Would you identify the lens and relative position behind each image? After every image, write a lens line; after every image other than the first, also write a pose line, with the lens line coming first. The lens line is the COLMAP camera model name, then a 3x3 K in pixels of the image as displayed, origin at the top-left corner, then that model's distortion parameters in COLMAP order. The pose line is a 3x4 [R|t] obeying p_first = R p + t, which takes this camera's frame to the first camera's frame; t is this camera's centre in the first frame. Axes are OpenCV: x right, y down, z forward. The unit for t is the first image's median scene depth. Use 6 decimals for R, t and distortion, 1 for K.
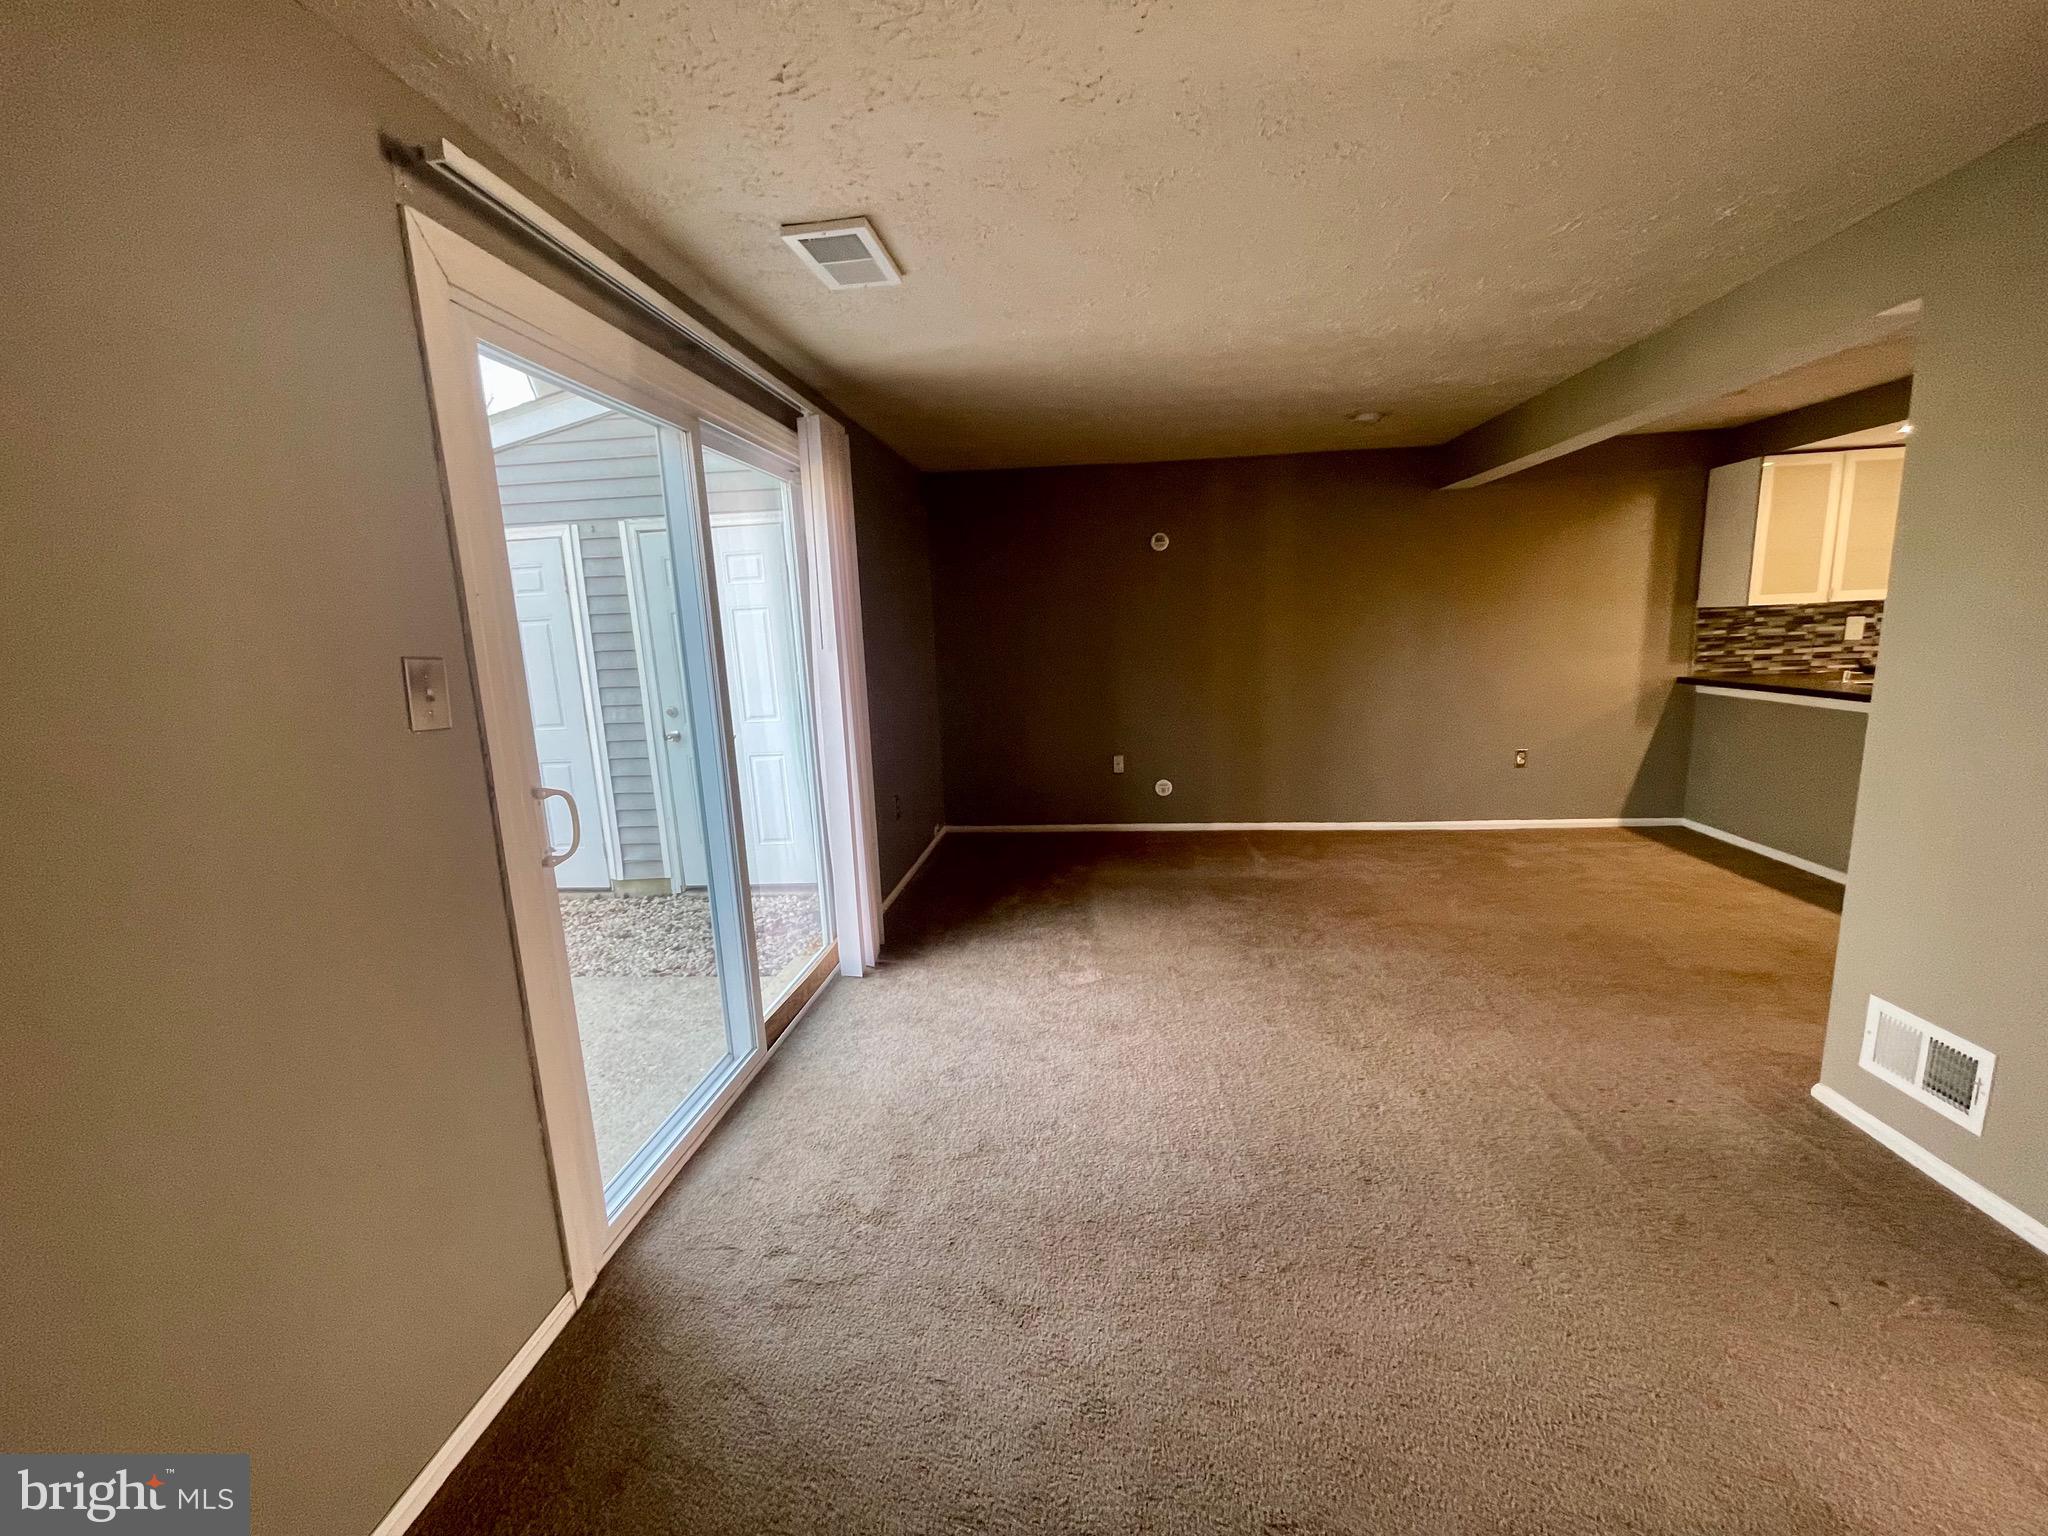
lens RADIAL K [[825.1, 0, 1017.8], [0, 825.1, 762.1], [0, 0, 1]] dist [-0.001600, 0.000392]
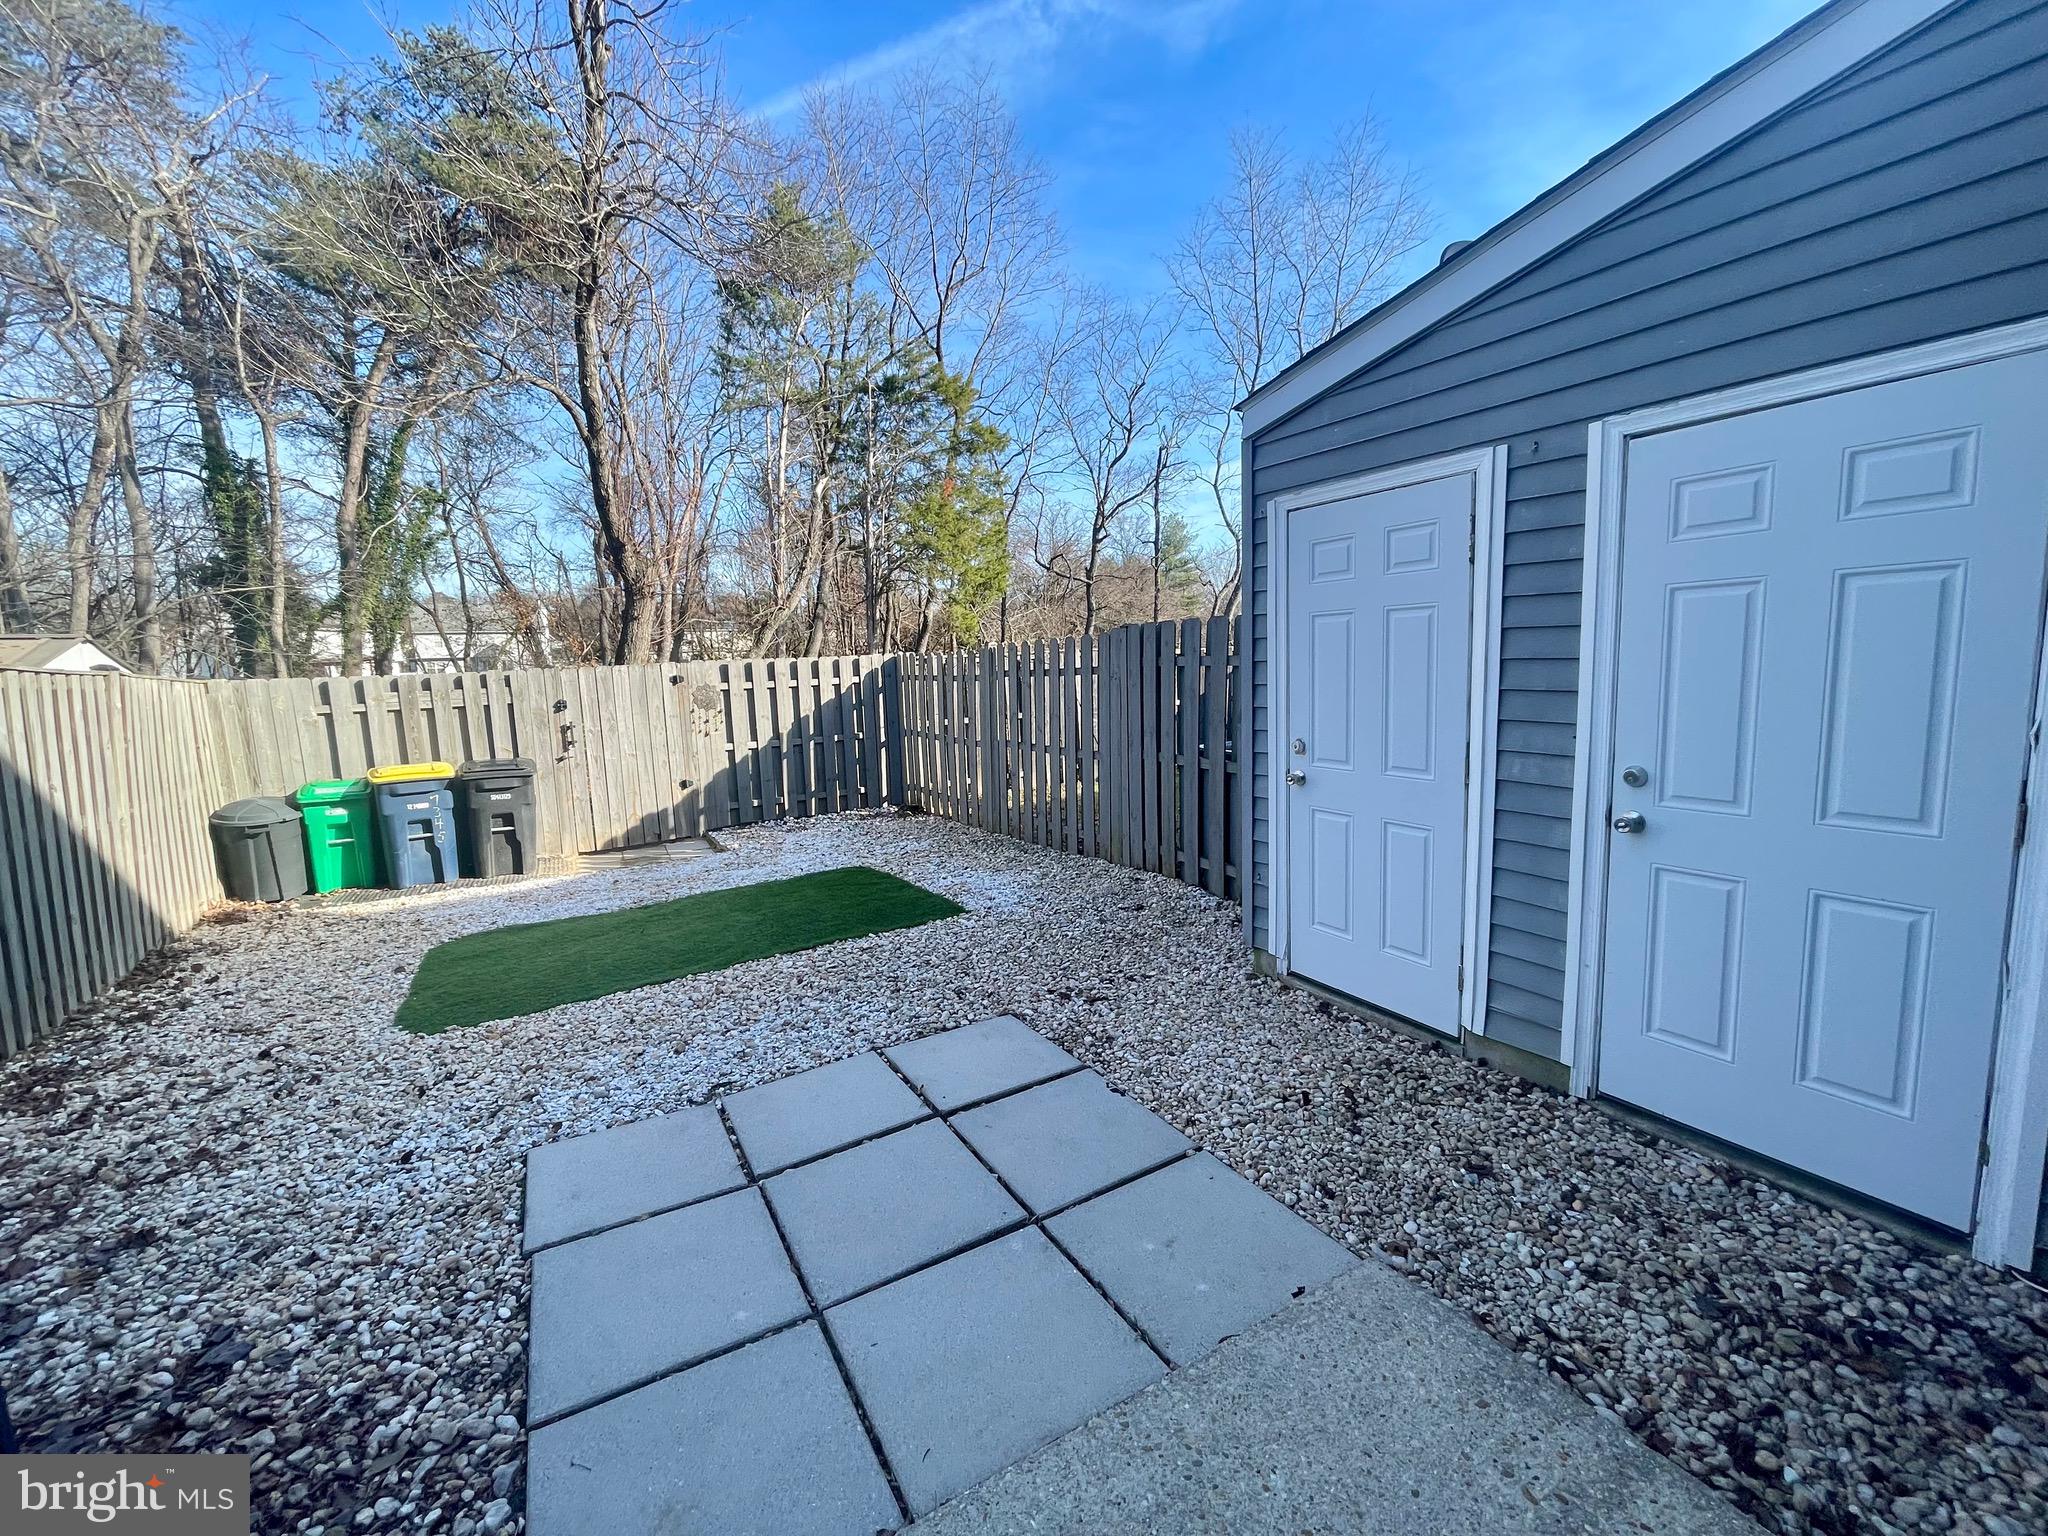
lens RADIAL K [[825.1, 0, 1020.5], [0, 825.1, 768.2], [0, 0, 1]] dist [-0.001600, 0.000392]
pose [[0.592113, 0.132078, -0.794958, -0.256245], [-0.126956, 0.989447, 0.069830, -0.058586], [0.795792, 0.059577, 0.602632, 0.403829]]
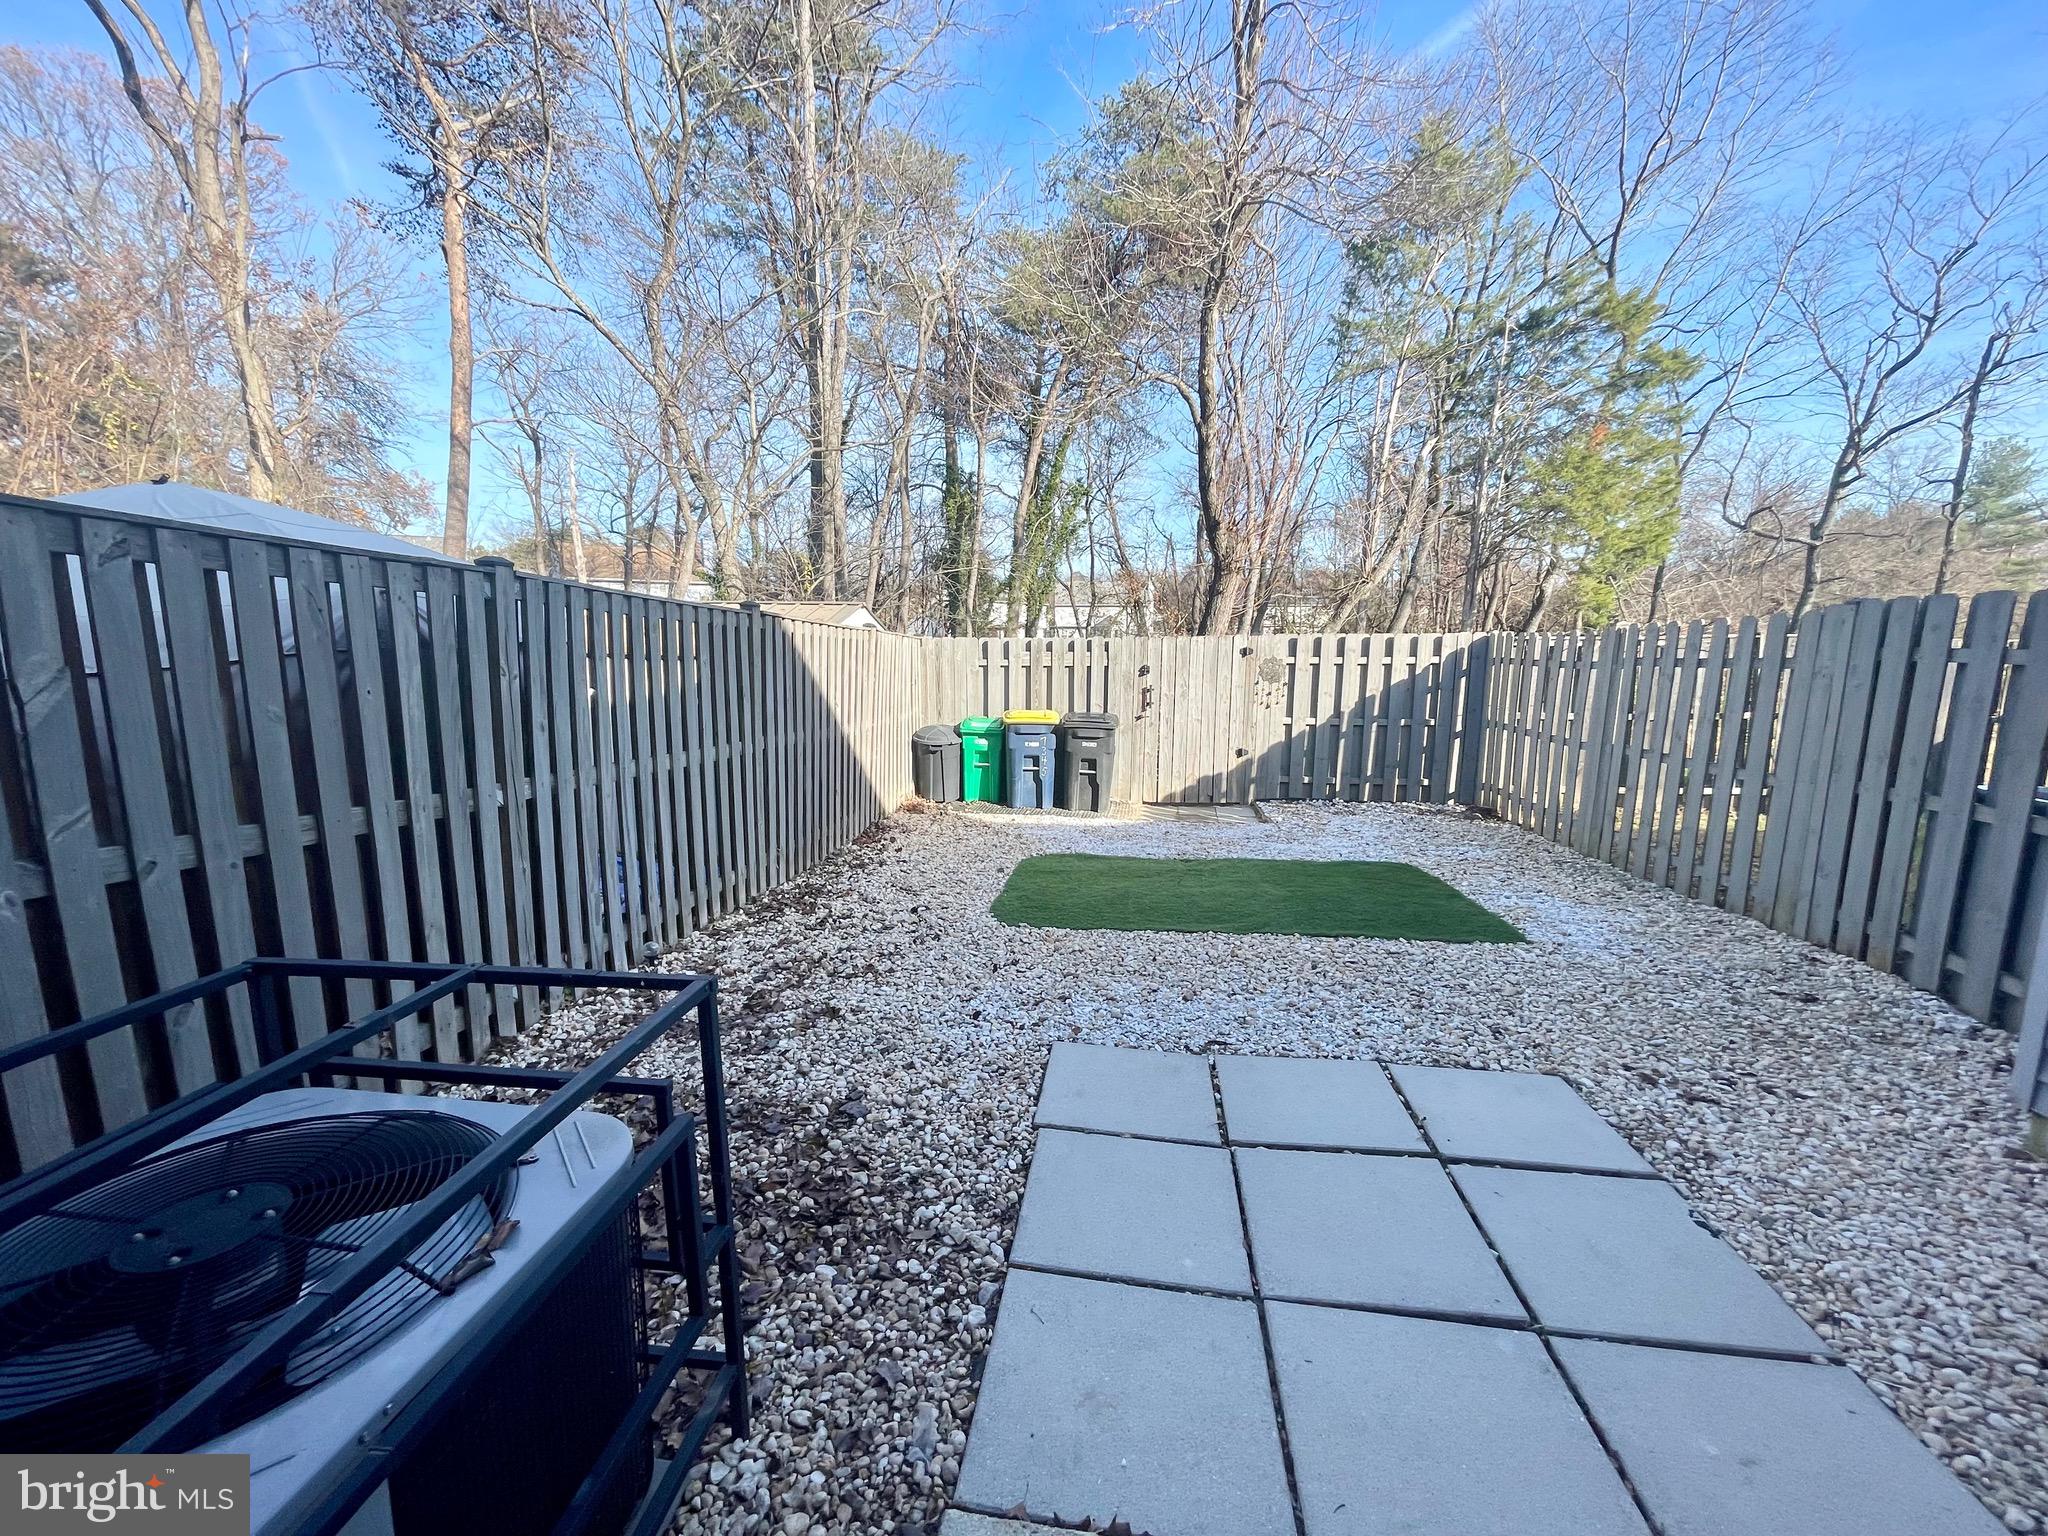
lens RADIAL K [[825.1, 0, 1021.1], [0, 825.1, 766.9], [0, 0, 1]] dist [-0.001600, 0.000392]
pose [[-0.037263, 0.193982, -0.980297, -0.258086], [-0.168377, 0.965734, 0.197501, -0.059640], [0.985018, 0.172419, -0.003324, 0.432958]]
